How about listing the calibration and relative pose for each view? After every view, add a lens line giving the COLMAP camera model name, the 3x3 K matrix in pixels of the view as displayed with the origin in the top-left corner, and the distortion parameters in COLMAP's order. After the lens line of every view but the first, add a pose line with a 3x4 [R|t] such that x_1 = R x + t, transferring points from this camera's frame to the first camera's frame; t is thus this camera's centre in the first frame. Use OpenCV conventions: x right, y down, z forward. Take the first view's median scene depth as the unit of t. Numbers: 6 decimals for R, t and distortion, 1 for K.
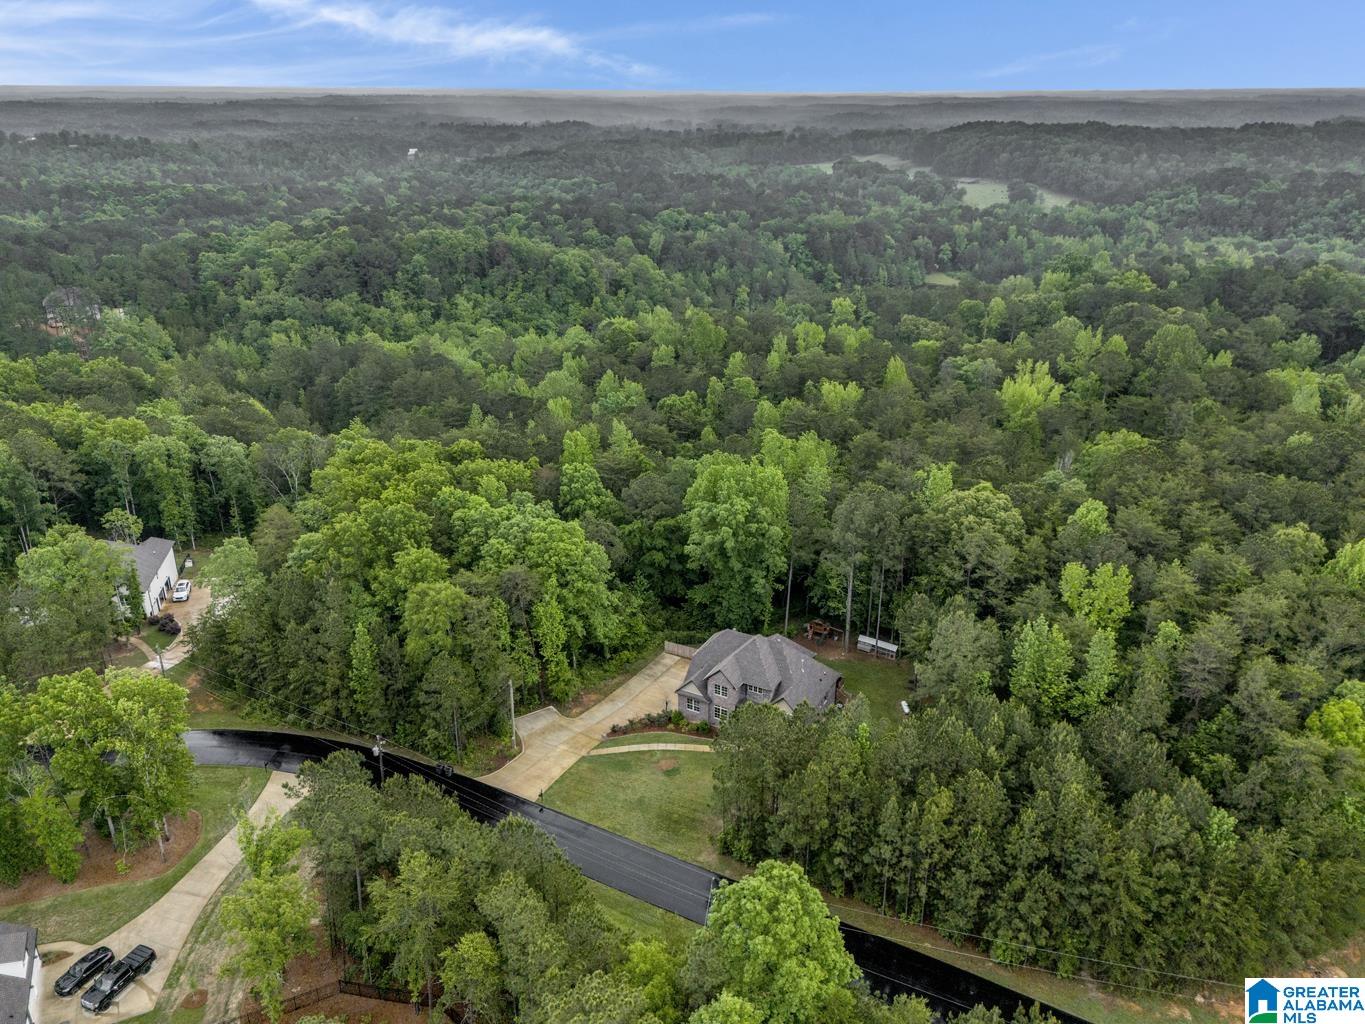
lens RADIAL K [[1007.4, 0, 684.3], [0, 1007.4, 504.3], [0, 0, 1]] dist [0.091602, -0.090542]
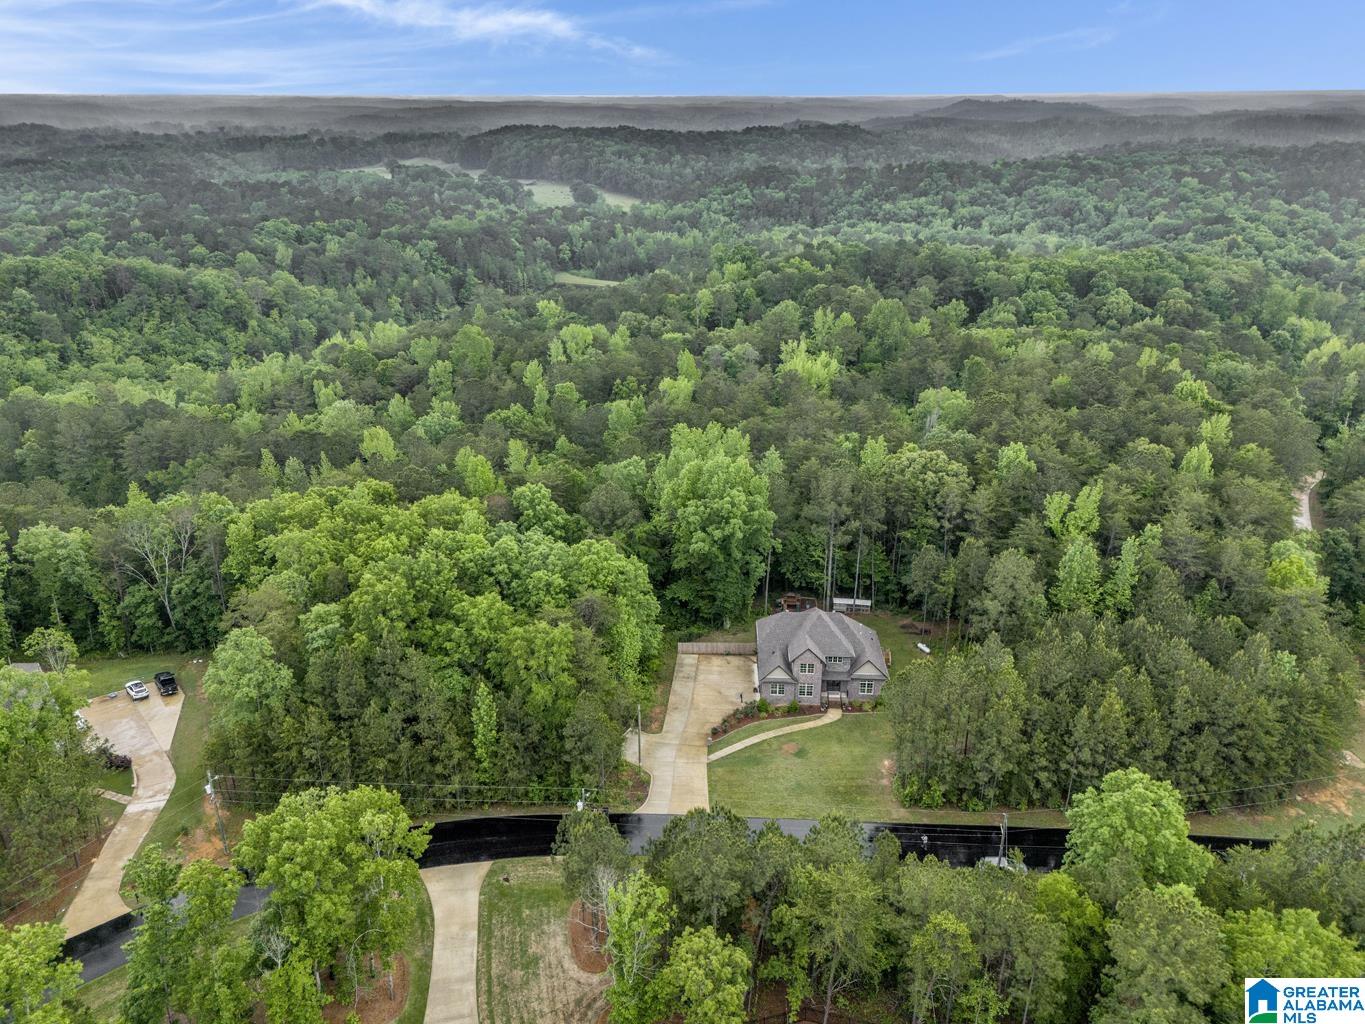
lens RADIAL K [[1007.4, 0, 684.3], [0, 1007.4, 504.3], [0, 0, 1]] dist [0.091602, -0.090542]
pose [[0.898478, -0.163261, 0.407534, -0.138423], [0.164284, 0.985869, 0.032755, -0.011310], [-0.407122, 0.037522, 0.912603, 0.025143]]
